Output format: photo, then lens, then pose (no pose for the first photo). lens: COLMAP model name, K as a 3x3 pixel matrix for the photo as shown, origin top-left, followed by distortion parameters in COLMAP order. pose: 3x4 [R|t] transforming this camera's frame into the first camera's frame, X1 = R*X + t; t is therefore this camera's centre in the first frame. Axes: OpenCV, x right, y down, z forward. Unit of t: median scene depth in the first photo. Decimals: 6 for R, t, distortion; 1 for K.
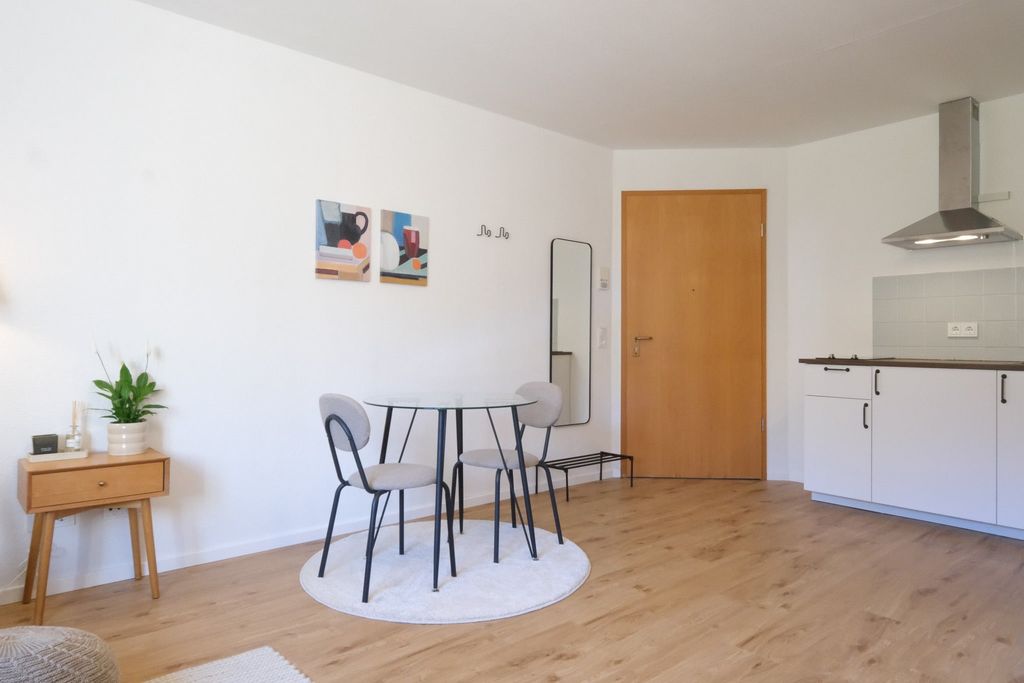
lens RADIAL K [[651.4, 0, 511.5], [0, 651.4, 335.0], [0, 0, 1]] dist [0.006158, -0.001903]
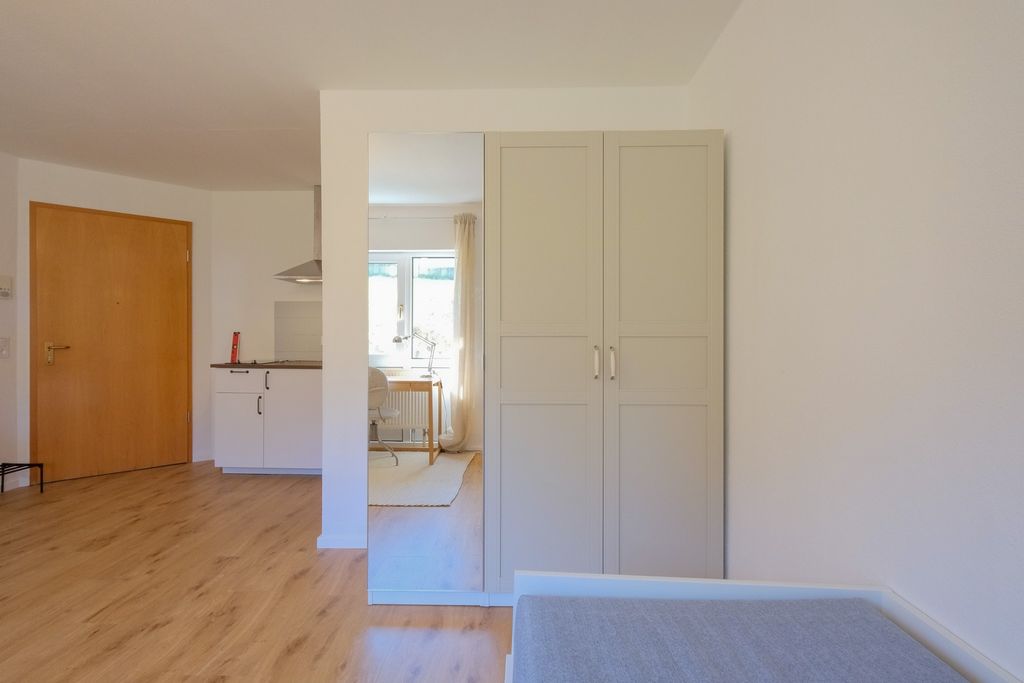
lens RADIAL K [[525.4, 0, 516.8], [0, 525.4, 338.5], [0, 0, 1]] dist [0.001824, -0.000855]
pose [[0.677634, -0.005924, 0.735376, 0.108510], [-0.010125, 0.999798, 0.017384, -0.042186], [-0.735330, -0.019226, 0.677437, -0.140792]]
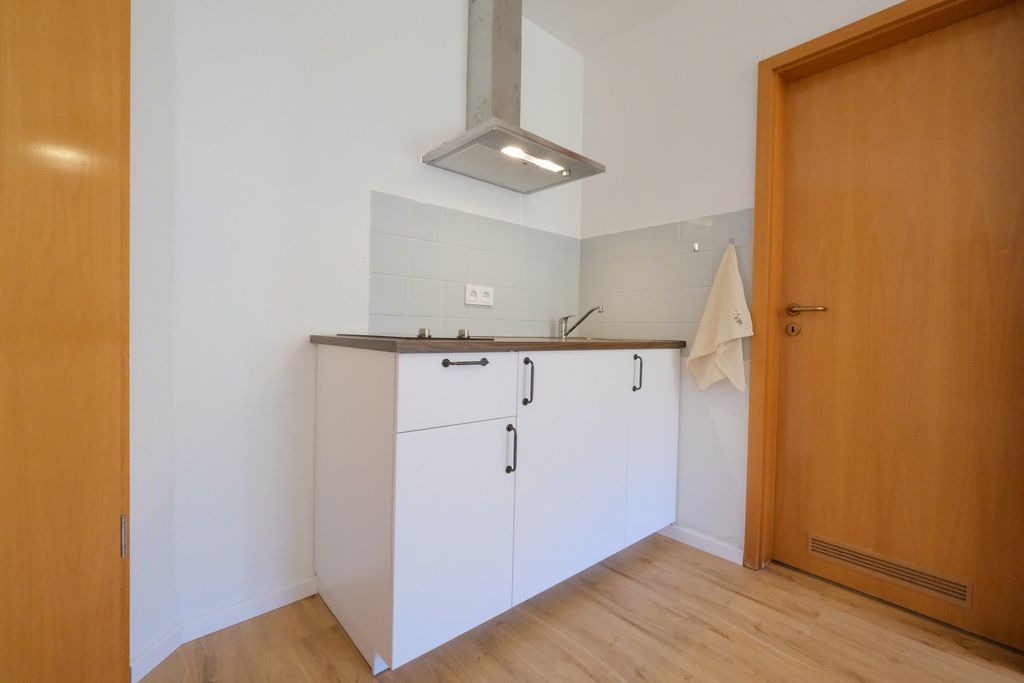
lens RADIAL K [[449.7, 0, 509.2], [0, 449.7, 340.2], [0, 0, 1]] dist [-0.005376, -0.000343]
pose [[0.002295, -0.025626, 0.999669, 0.203456], [-0.027732, 0.999285, 0.025680, 0.031274], [-0.999613, -0.027781, 0.001583, 1.068430]]
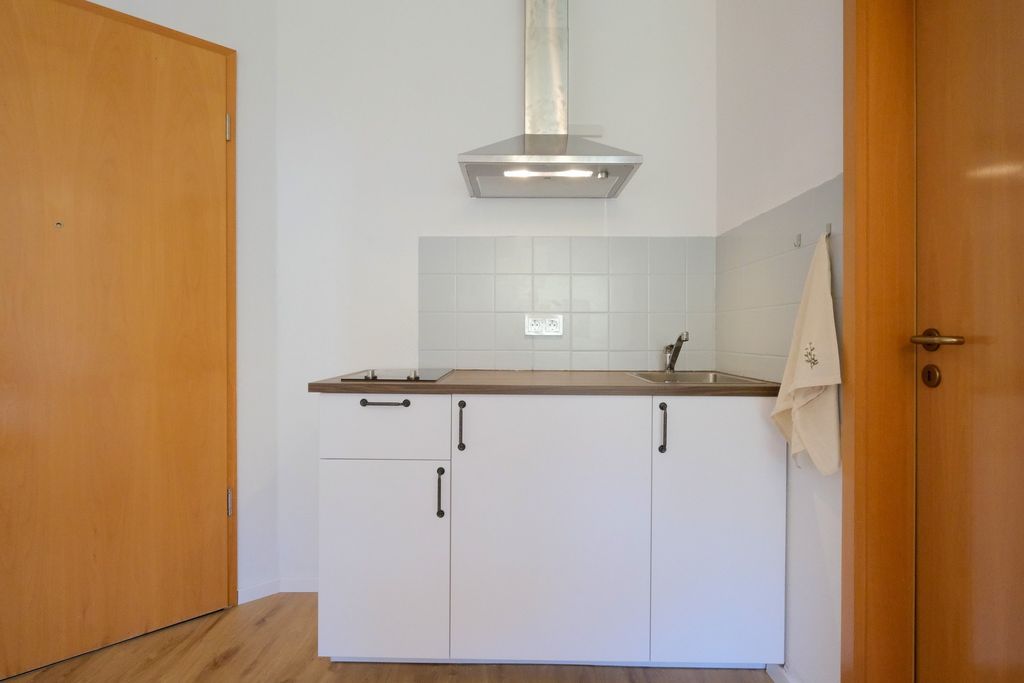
lens RADIAL K [[564.0, 0, 512.0], [0, 564.0, 339.6], [0, 0, 1]] dist [-0.006771, -0.000162]
pose [[0.672504, -0.009318, 0.740035, 0.273231], [-0.006451, 0.999809, 0.018452, -0.003946], [-0.740065, -0.017183, 0.672315, 0.709045]]
